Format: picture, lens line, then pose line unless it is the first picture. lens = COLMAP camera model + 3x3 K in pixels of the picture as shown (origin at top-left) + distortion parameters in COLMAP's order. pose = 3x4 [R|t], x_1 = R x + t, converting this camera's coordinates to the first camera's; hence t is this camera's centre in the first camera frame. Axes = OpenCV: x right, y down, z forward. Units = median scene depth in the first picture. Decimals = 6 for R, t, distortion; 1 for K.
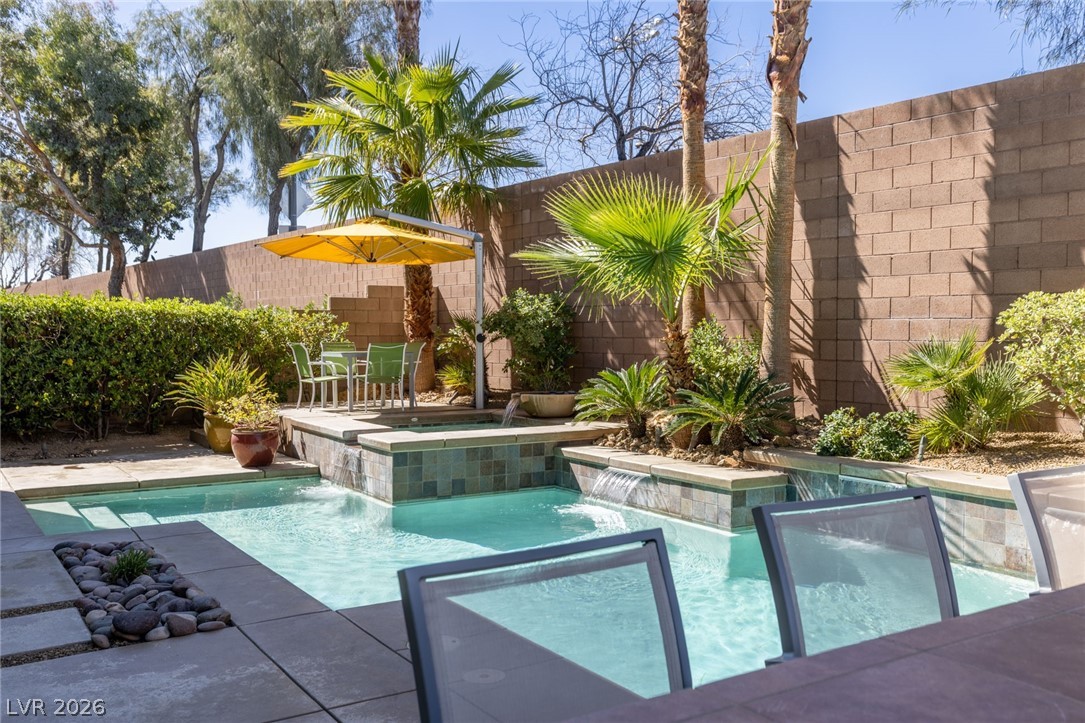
lens RADIAL K [[969.7, 0, 549.5], [0, 969.7, 361.8], [0, 0, 1]] dist [0.005524, 0.005575]
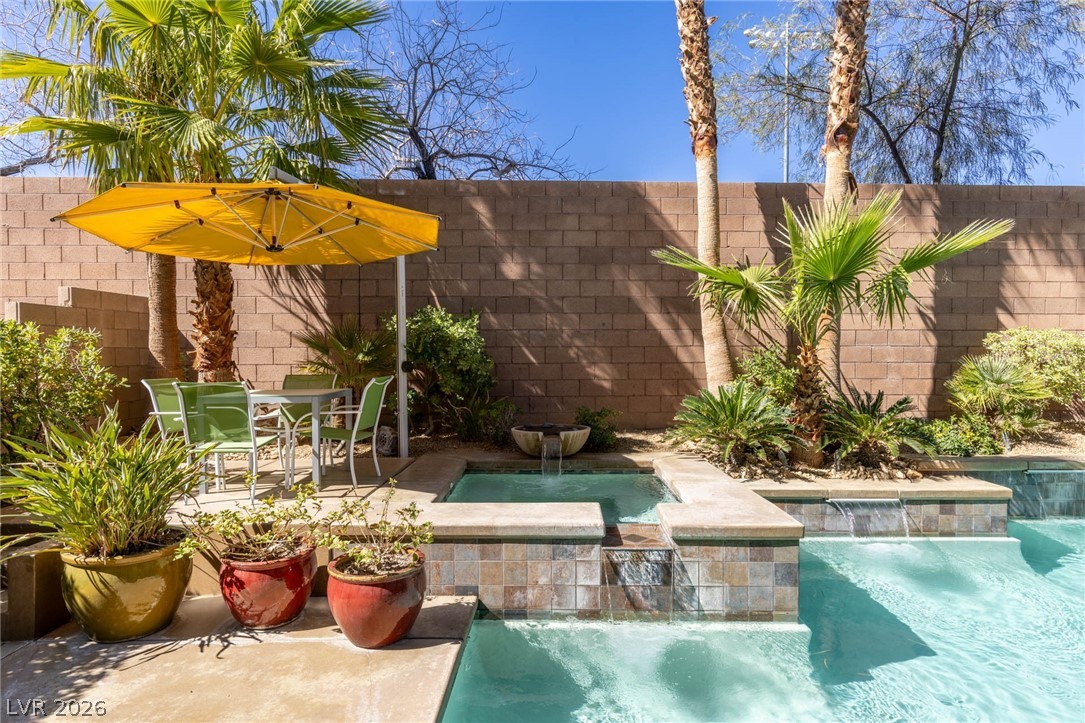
lens RADIAL K [[638.0, 0, 547.7], [0, 638.0, 362.7], [0, 0, 1]] dist [0.008473, 0.006187]
pose [[0.553830, -0.014303, 0.832507, -0.533389], [0.028957, 0.999578, -0.002090, -0.028475], [-0.832126, 0.025265, 0.554011, 0.761423]]
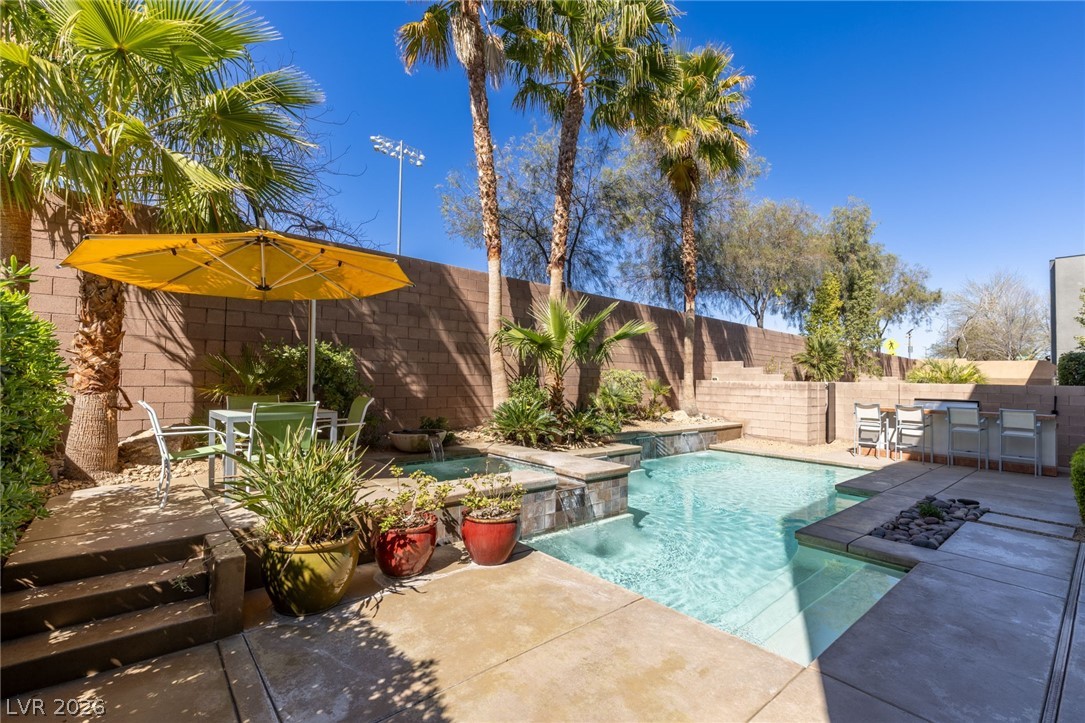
lens RADIAL K [[488.4, 0, 544.5], [0, 488.4, 364.3], [0, 0, 1]] dist [0.012036, -0.000027]
pose [[-0.127728, 0.025205, 0.991489, -0.718102], [0.016957, 0.999586, -0.023227, -0.041178], [-0.991664, 0.013846, -0.128103, 1.024277]]
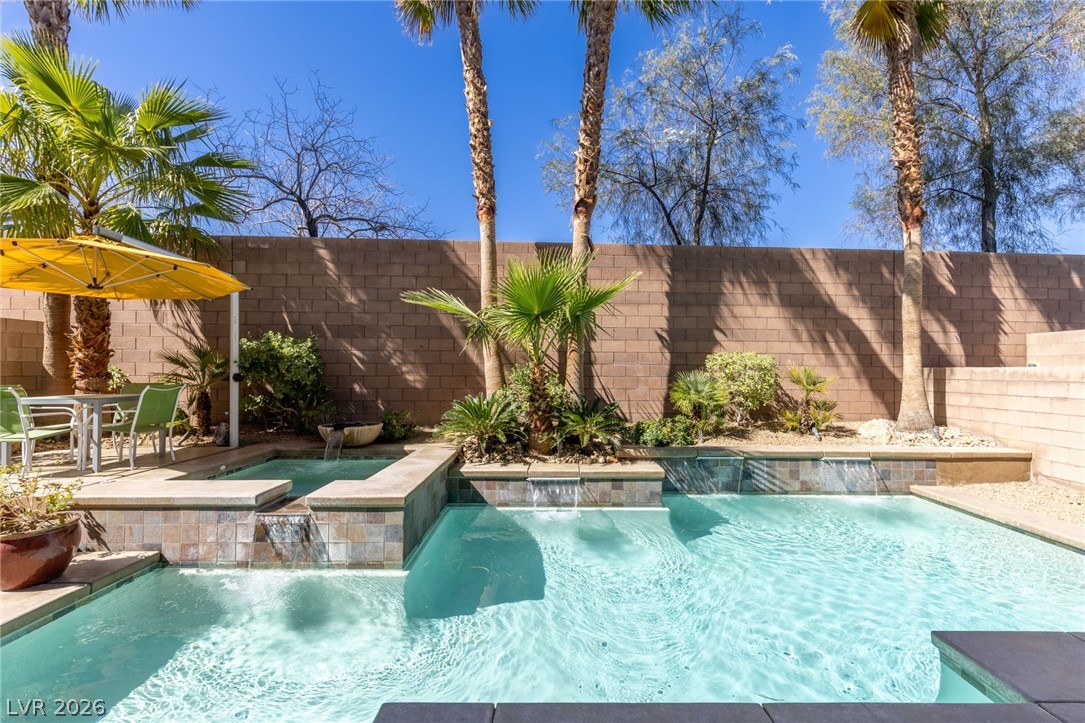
lens RADIAL K [[488.4, 0, 551.3], [0, 488.4, 361.2], [0, 0, 1]] dist [0.012036, -0.000027]
pose [[0.540824, 0.016327, 0.840978, -0.402425], [0.023548, 0.999126, -0.034541, -0.019277], [-0.840806, 0.038484, 0.539966, 0.539906]]
